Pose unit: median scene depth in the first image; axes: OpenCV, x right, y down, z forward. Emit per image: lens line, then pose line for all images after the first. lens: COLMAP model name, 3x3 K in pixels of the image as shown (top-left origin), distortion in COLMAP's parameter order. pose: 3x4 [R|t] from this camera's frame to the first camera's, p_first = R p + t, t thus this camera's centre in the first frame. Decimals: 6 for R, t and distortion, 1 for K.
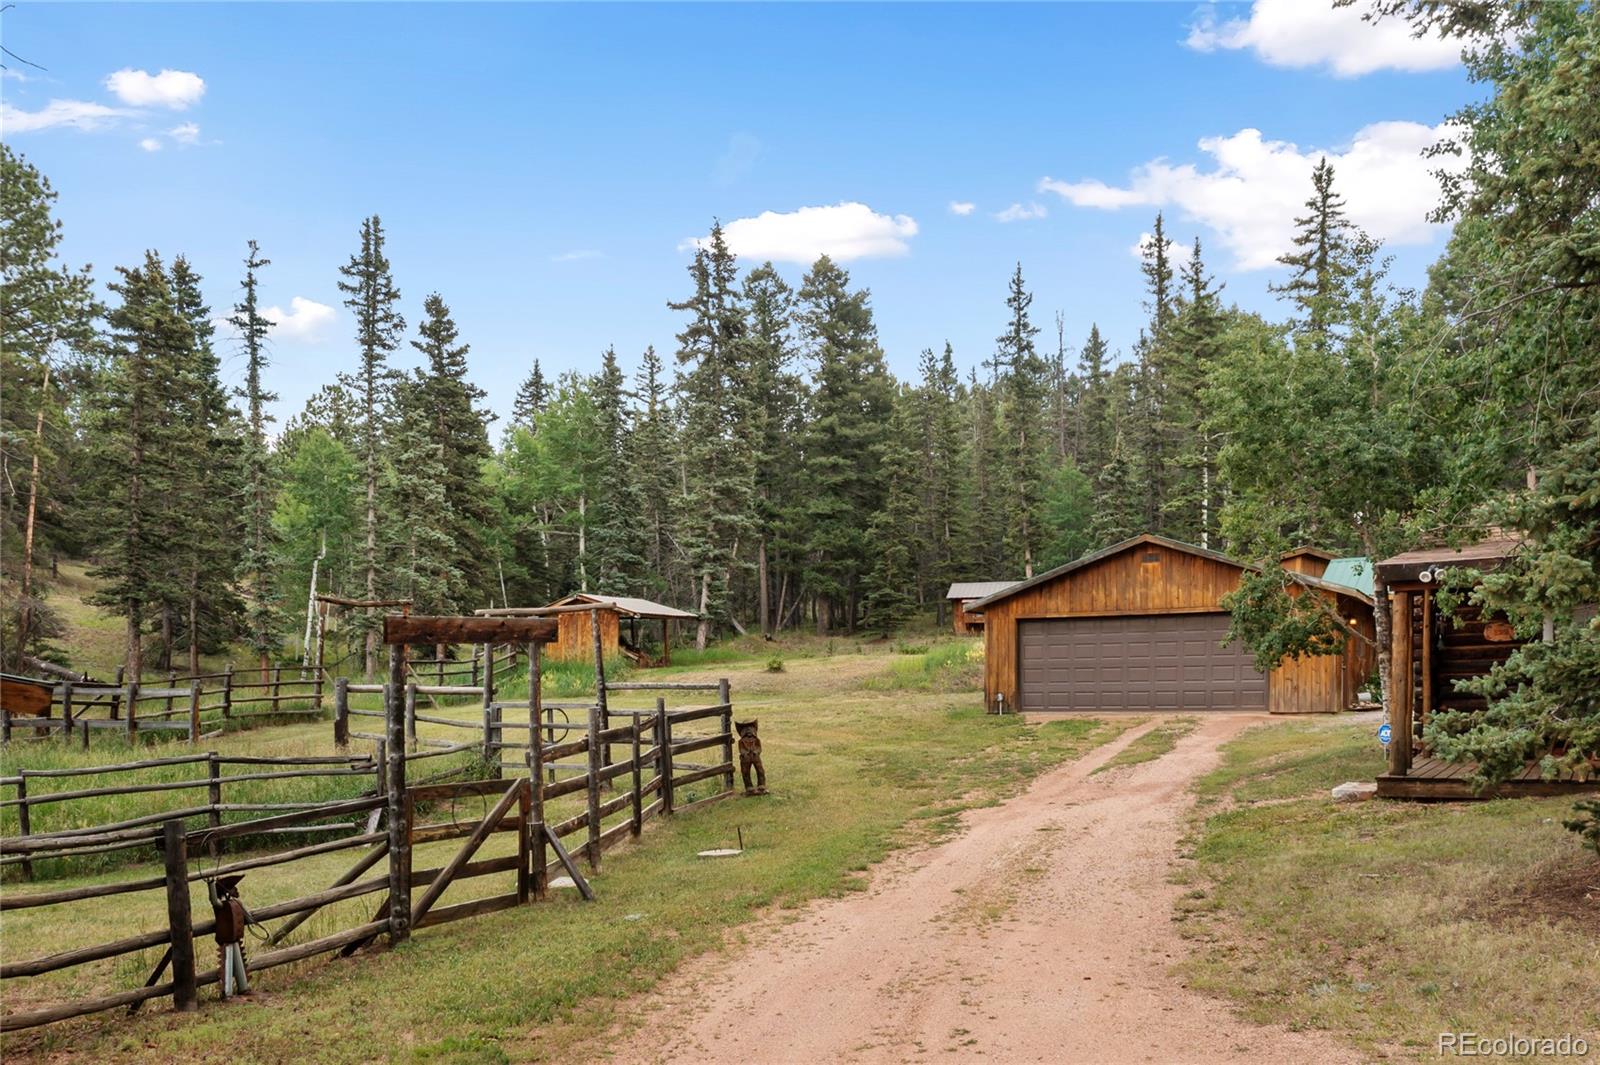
lens RADIAL K [[1295.9, 0, 830.1], [0, 1295.9, 531.3], [0, 0, 1]] dist [0.012143, -0.004629]
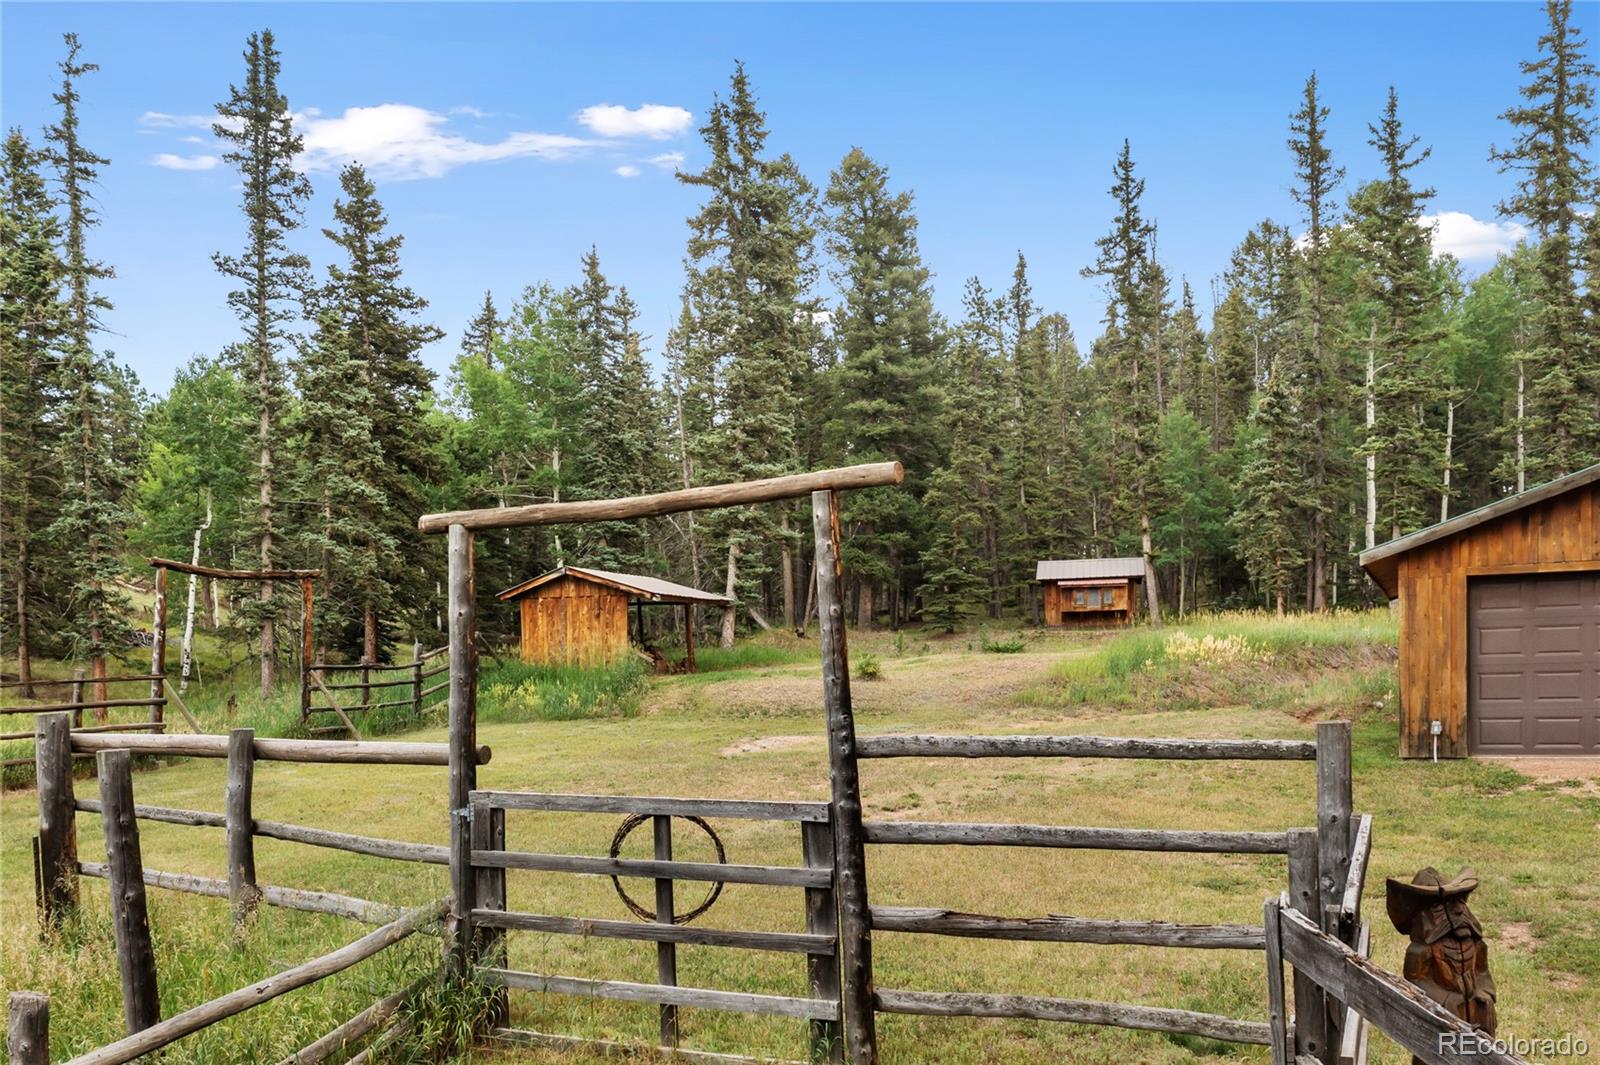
lens RADIAL K [[1310.8, 0, 800.2], [0, 1310.8, 576.8], [0, 0, 1]] dist [-0.011473, 0.019843]
pose [[0.999809, -0.005660, 0.018701, -0.069942], [0.005029, 0.999422, 0.033622, 0.025530], [-0.018880, -0.033521, 0.999260, 0.253971]]
